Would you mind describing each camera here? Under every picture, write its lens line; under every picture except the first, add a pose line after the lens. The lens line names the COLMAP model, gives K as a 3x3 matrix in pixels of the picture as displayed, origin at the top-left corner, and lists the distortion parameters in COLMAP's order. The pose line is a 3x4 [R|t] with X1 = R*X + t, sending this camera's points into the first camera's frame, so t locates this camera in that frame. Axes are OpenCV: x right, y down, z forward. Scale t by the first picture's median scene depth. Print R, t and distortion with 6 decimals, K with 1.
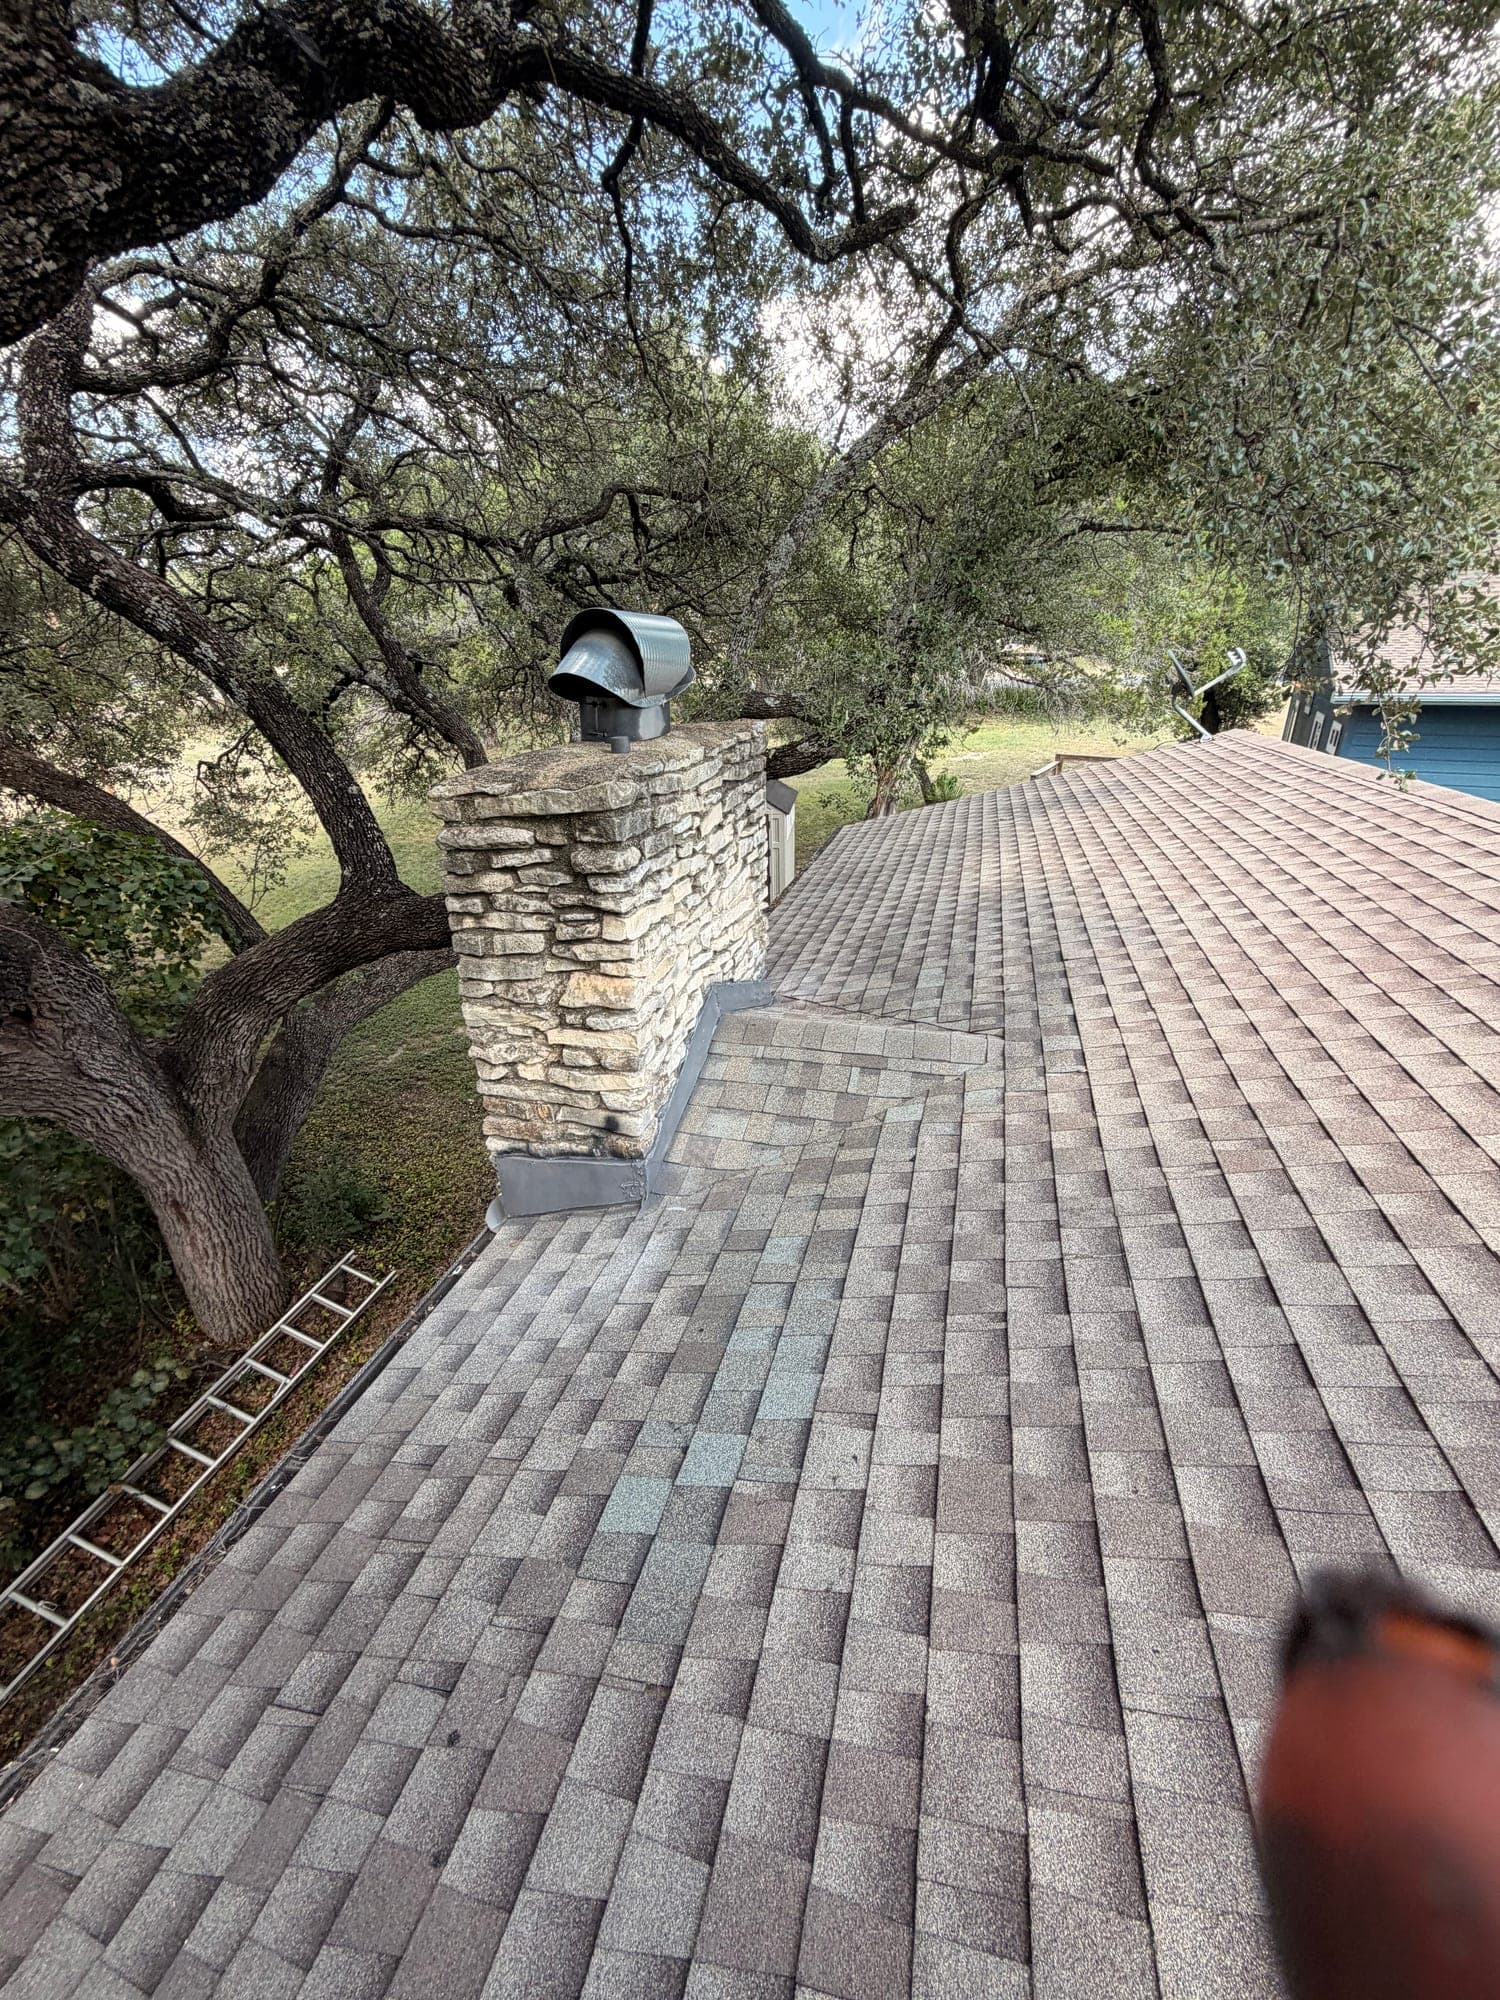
lens RADIAL K [[790.7, 0, 748.6], [0, 790.7, 995.8], [0, 0, 1]] dist [-0.001311, -0.000042]
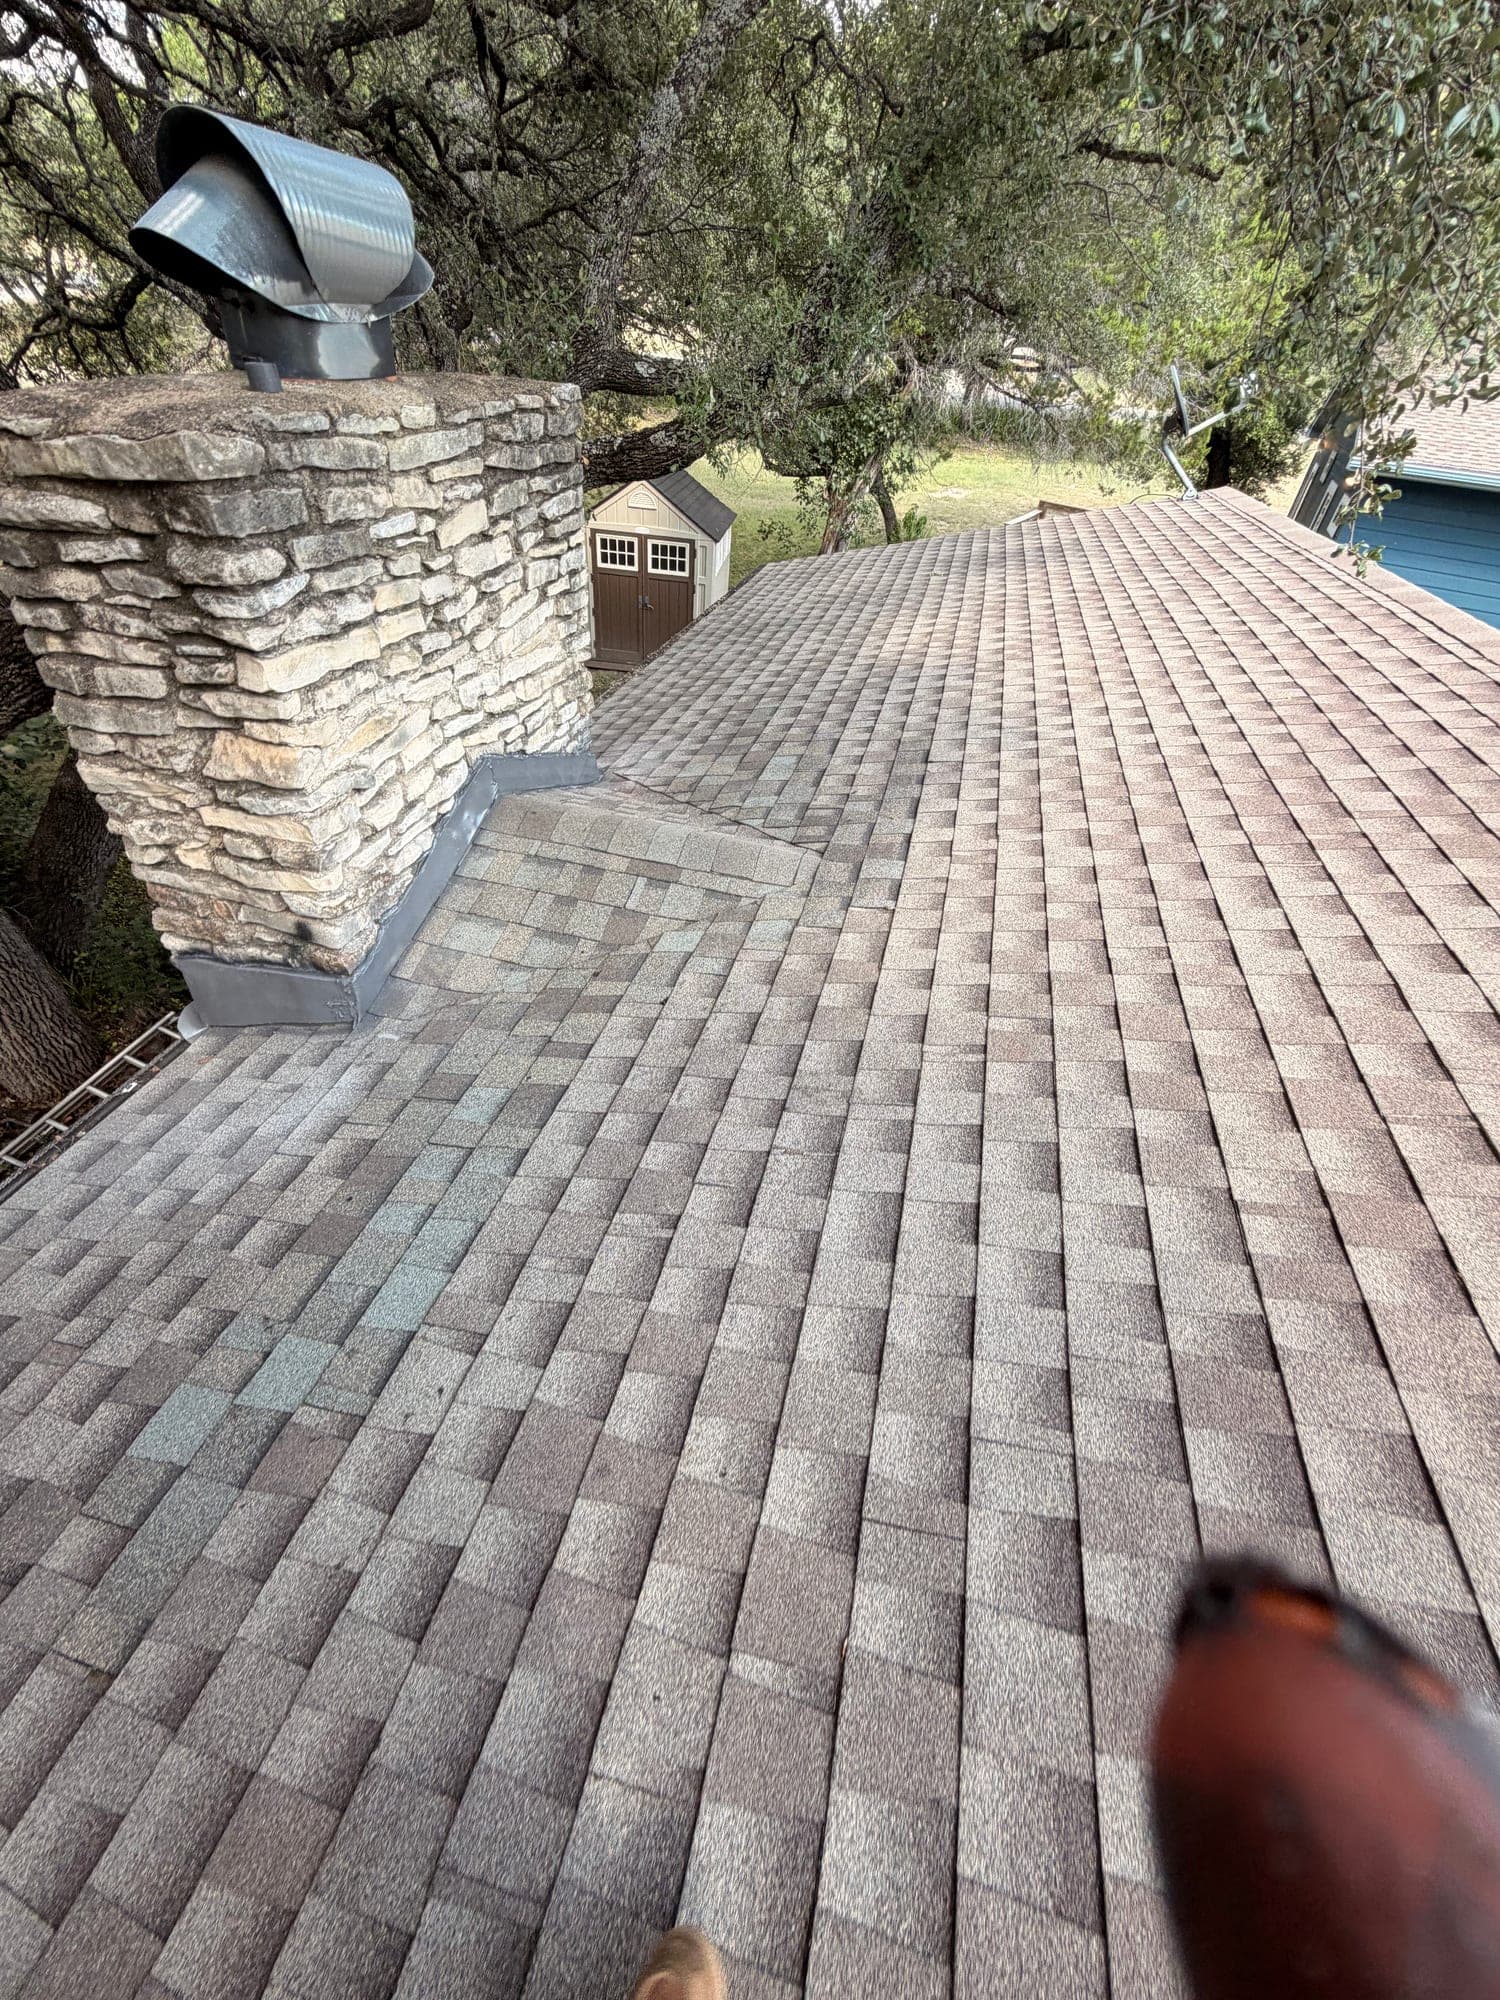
lens RADIAL K [[790.7, 0, 748.6], [0, 790.7, 995.8], [0, 0, 1]] dist [-0.001311, -0.000042]
pose [[0.994421, 0.064032, 0.083826, 0.219817], [-0.085614, 0.954163, 0.286781, -0.046584], [-0.061620, -0.292358, 0.954322, 0.189091]]
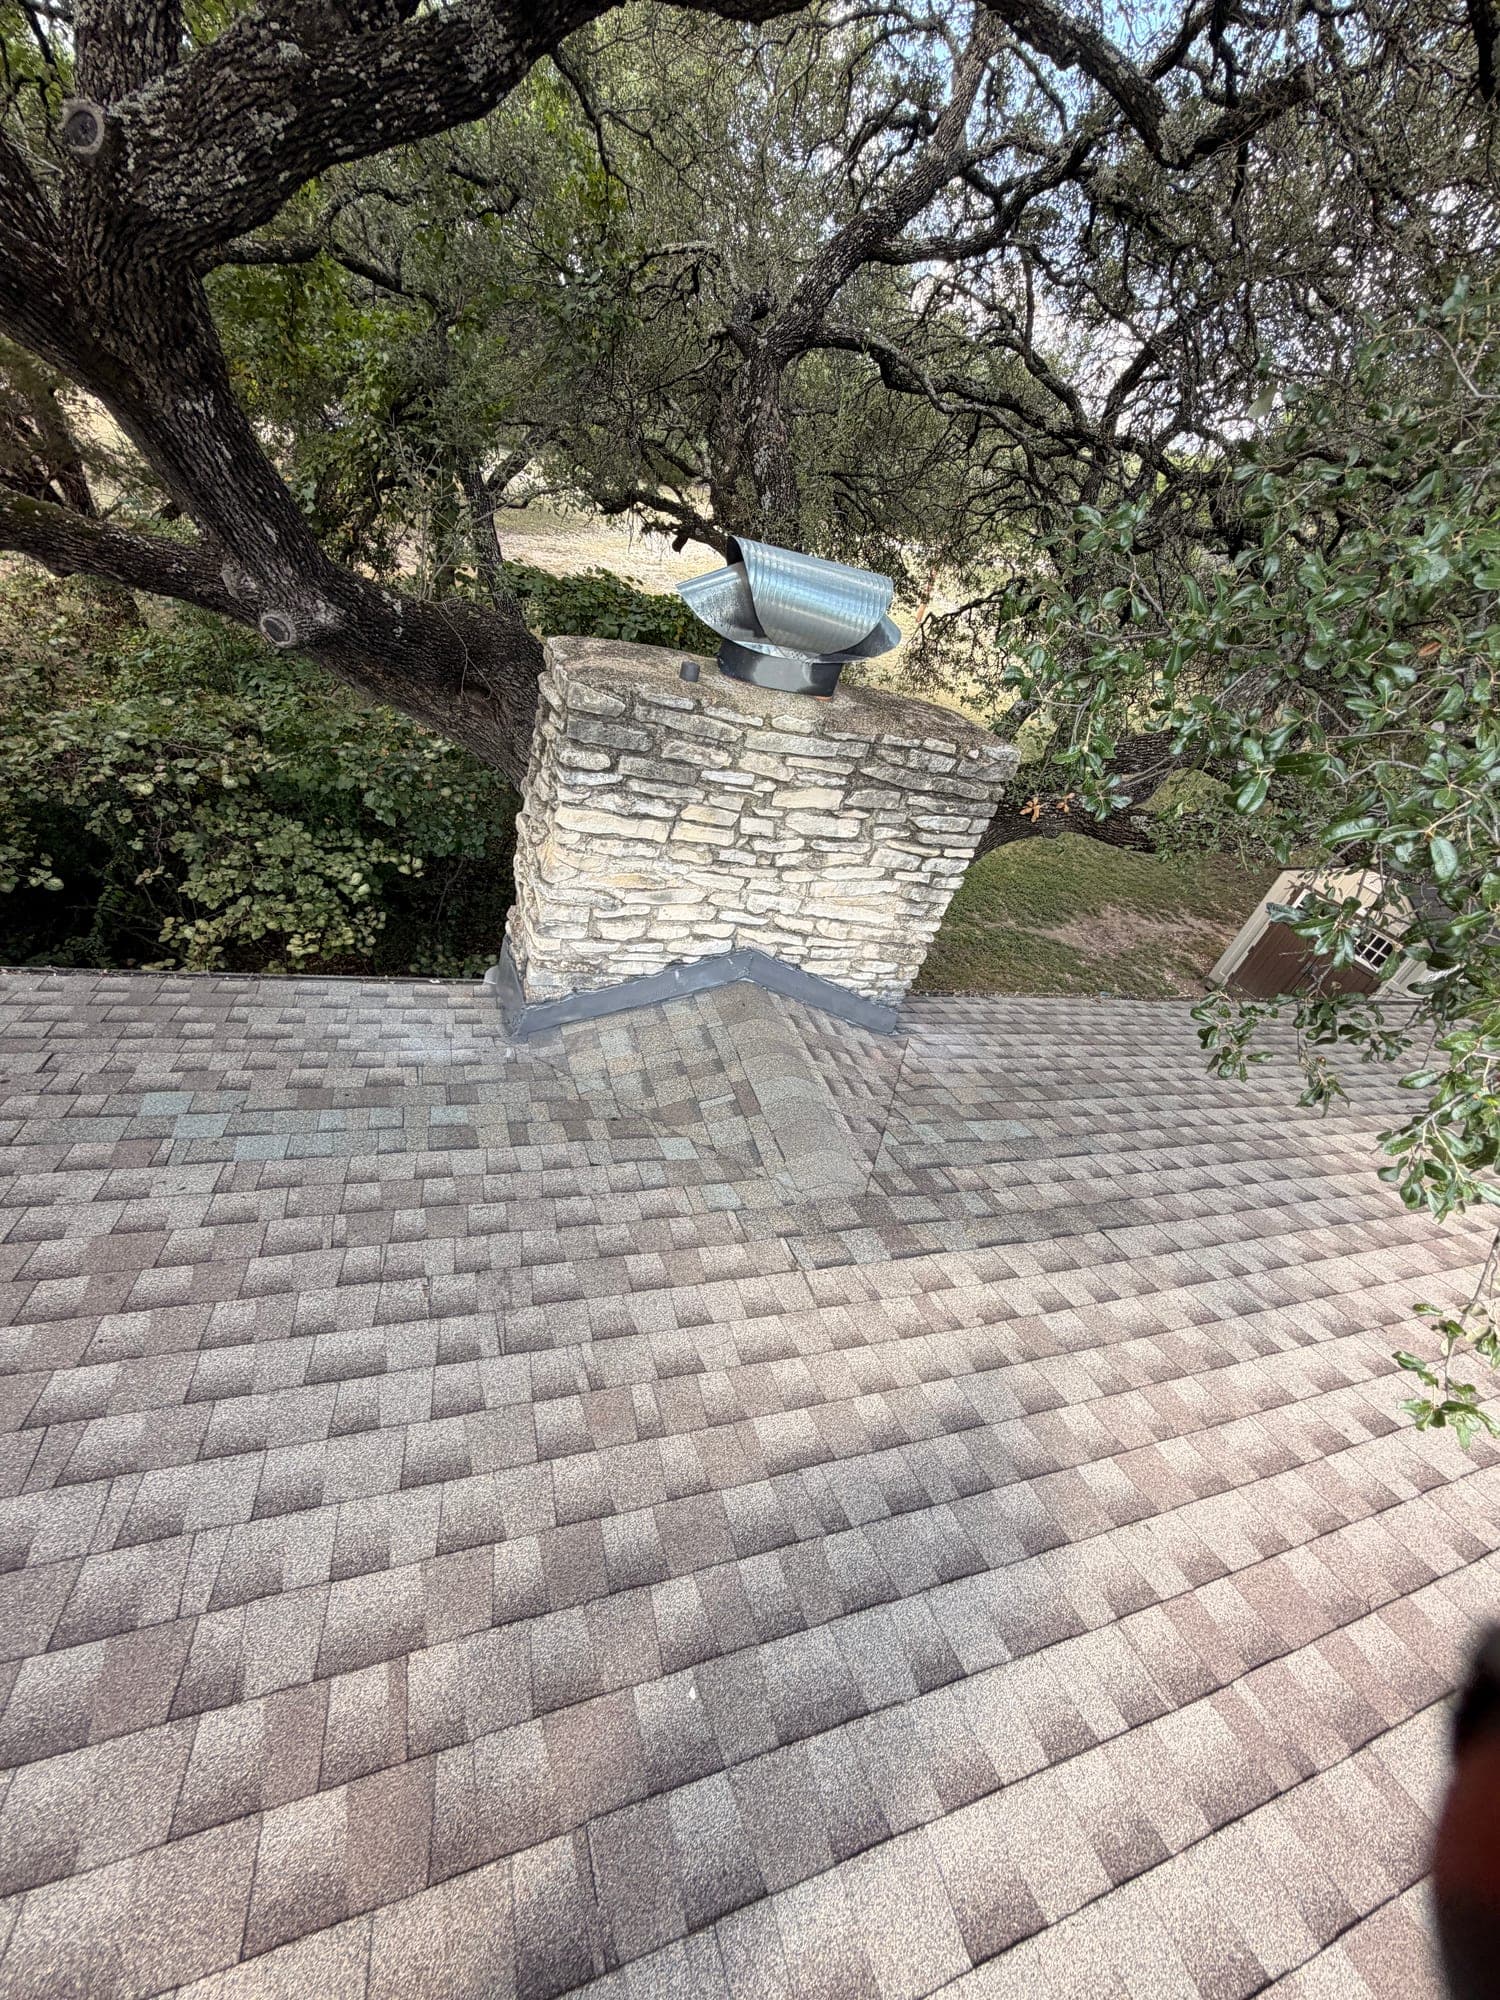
lens RADIAL K [[790.7, 0, 748.6], [0, 790.7, 995.8], [0, 0, 1]] dist [-0.001311, -0.000042]
pose [[0.540237, 0.616883, -0.572362, 0.717873], [-0.563225, 0.770415, 0.298728, -0.340831], [0.625237, 0.160985, 0.763651, 0.333016]]
